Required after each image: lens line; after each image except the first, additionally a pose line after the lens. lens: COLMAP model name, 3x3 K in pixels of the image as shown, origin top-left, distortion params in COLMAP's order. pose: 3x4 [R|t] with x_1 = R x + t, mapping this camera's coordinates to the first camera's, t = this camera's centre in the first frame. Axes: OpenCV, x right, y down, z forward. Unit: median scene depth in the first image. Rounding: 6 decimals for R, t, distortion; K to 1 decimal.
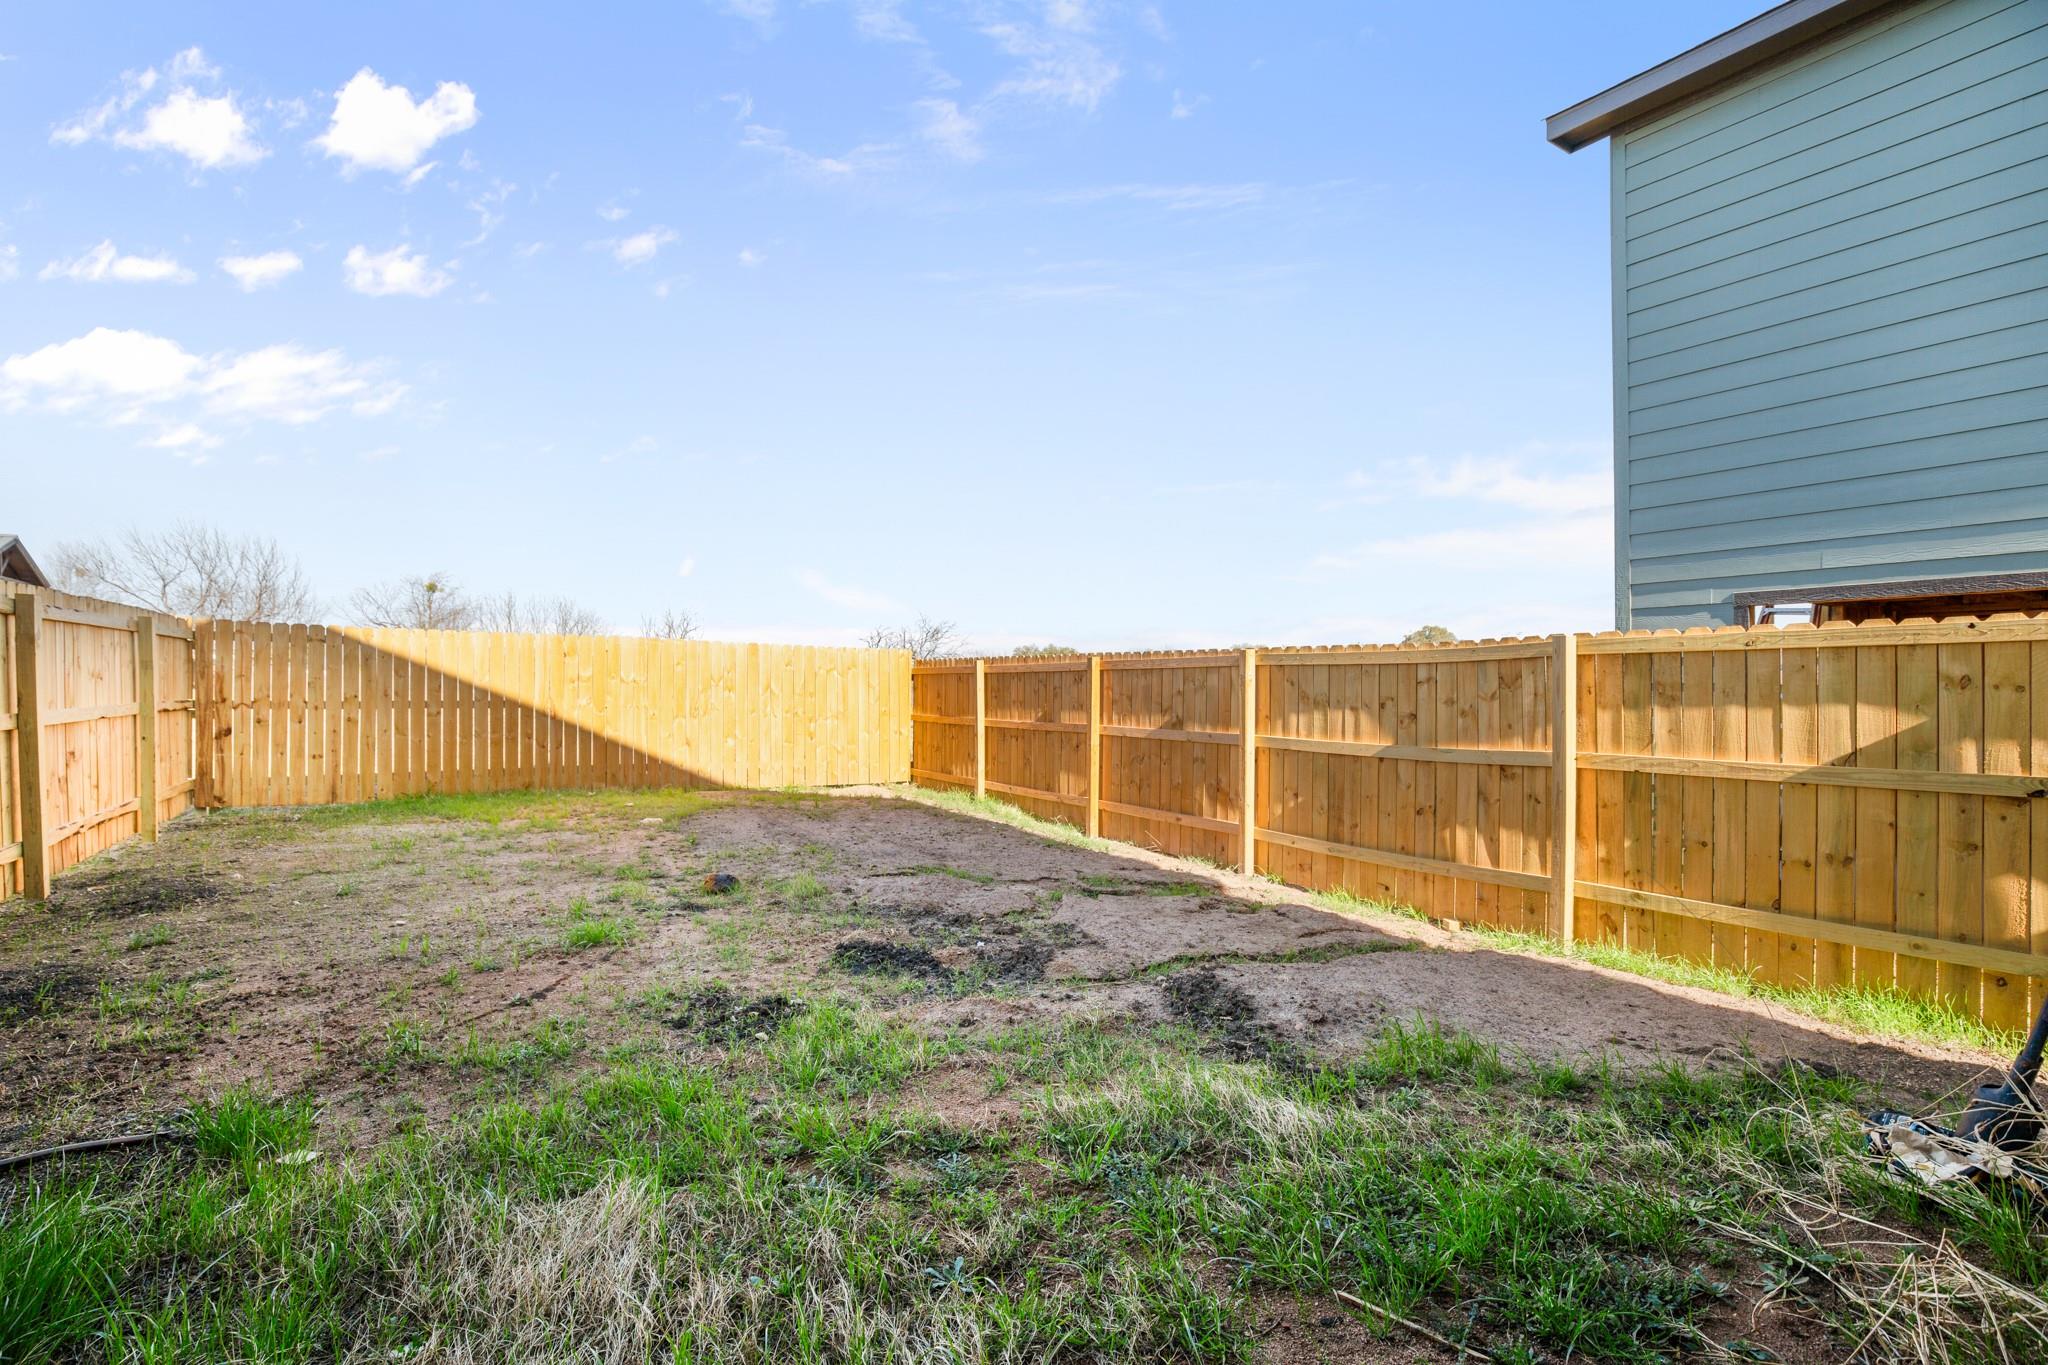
lens RADIAL K [[939.5, 0, 1034.6], [0, 939.5, 665.9], [0, 0, 1]] dist [0.000898, -0.000138]
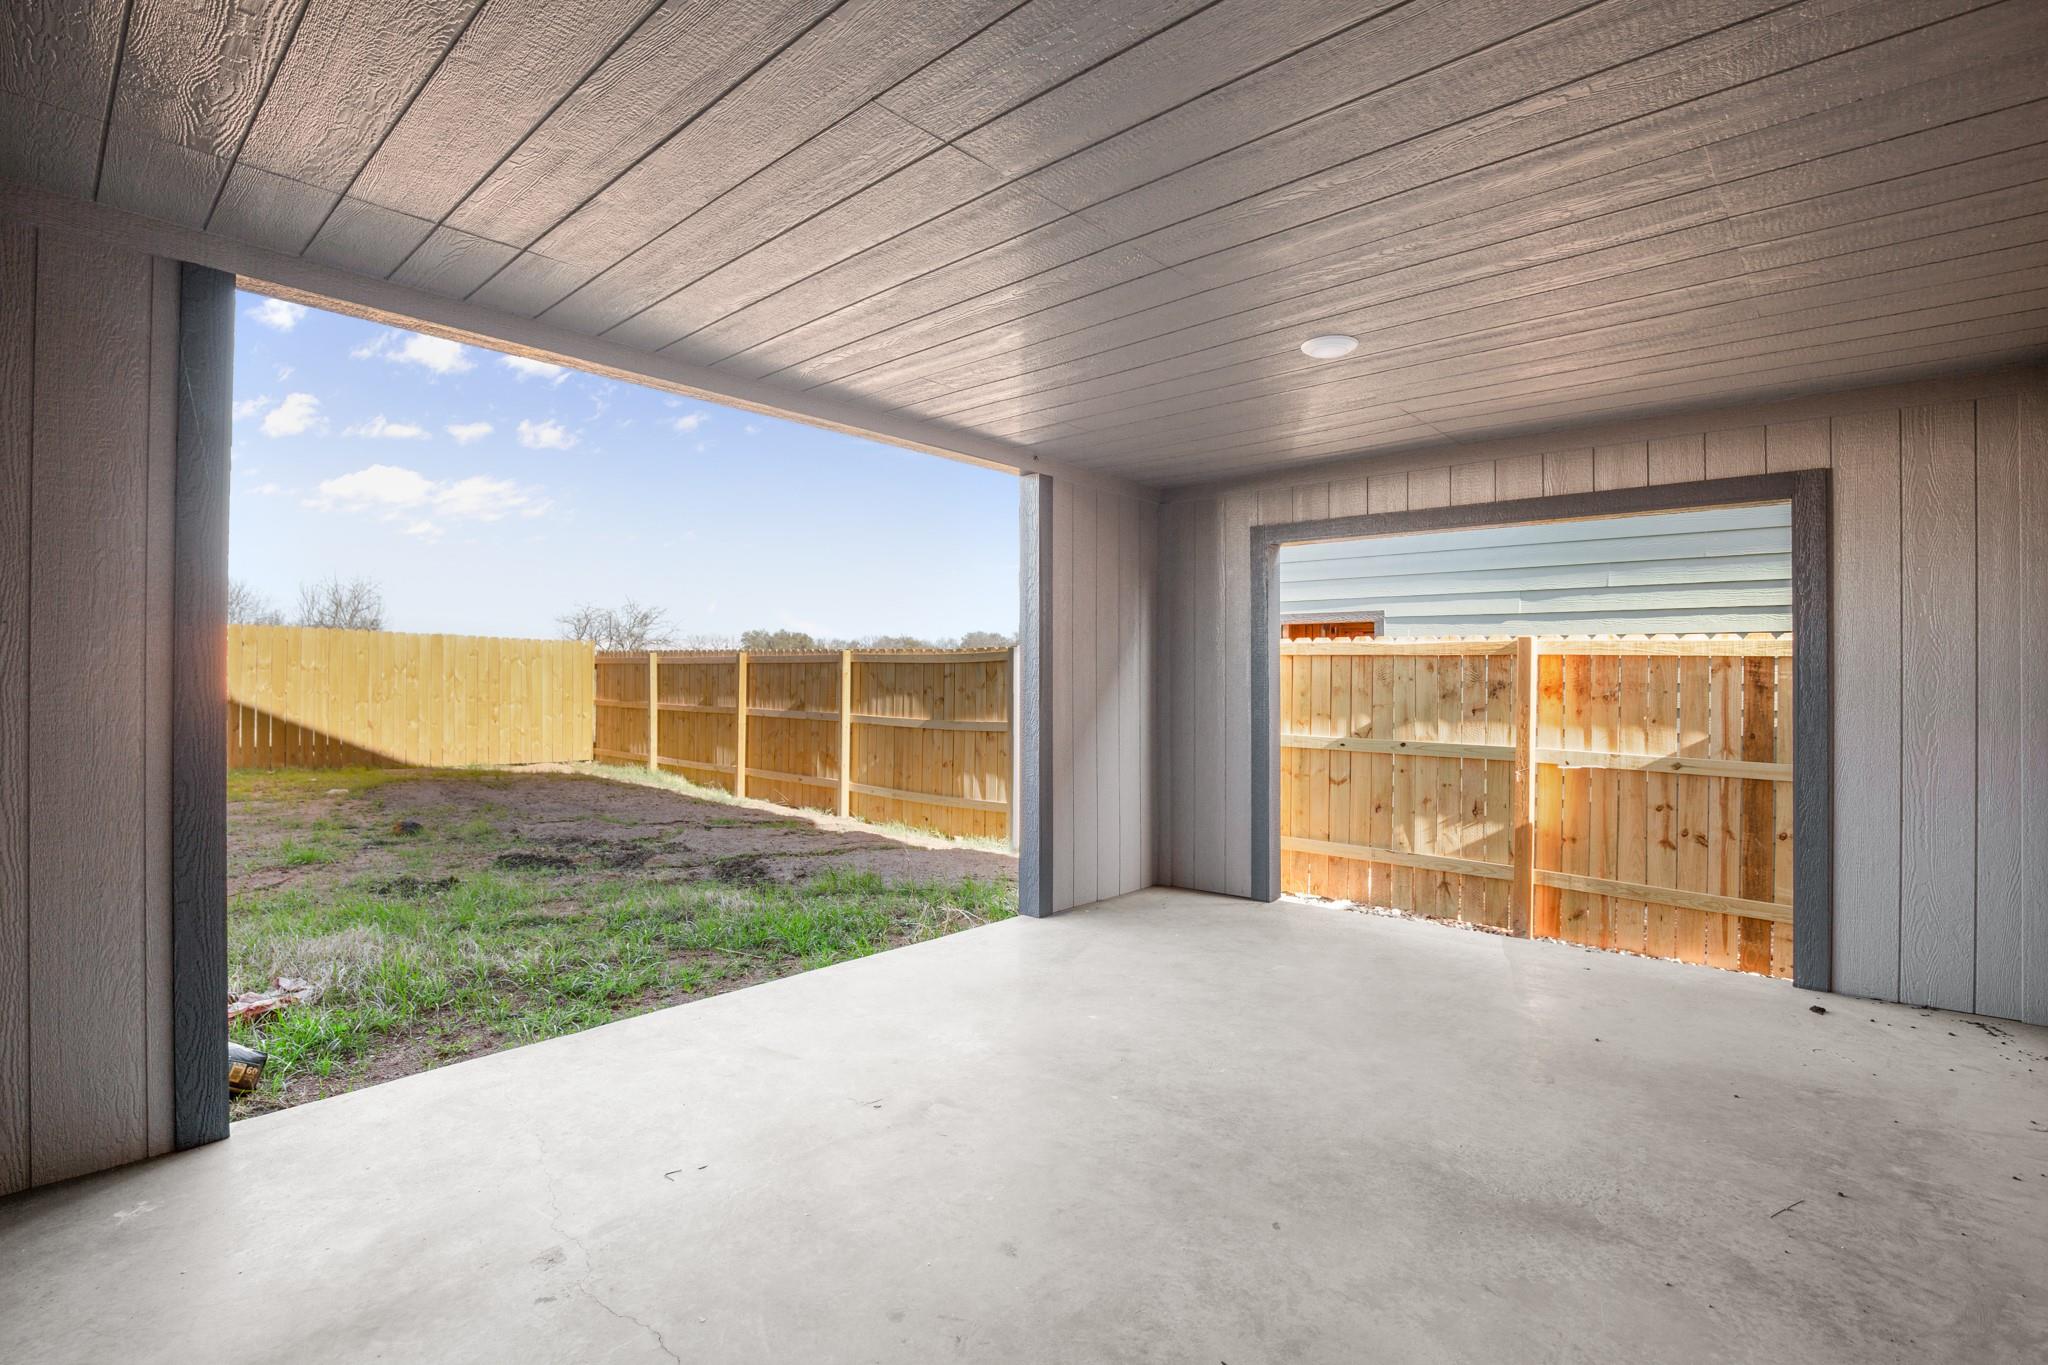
lens RADIAL K [[939.5, 0, 1034.6], [0, 939.5, 665.9], [0, 0, 1]] dist [0.000898, -0.000138]
pose [[0.962437, 0.008362, 0.271376, 0.106031], [-0.012587, 0.999825, 0.013833, -0.018698], [-0.271213, -0.016729, 0.962374, -0.347821]]
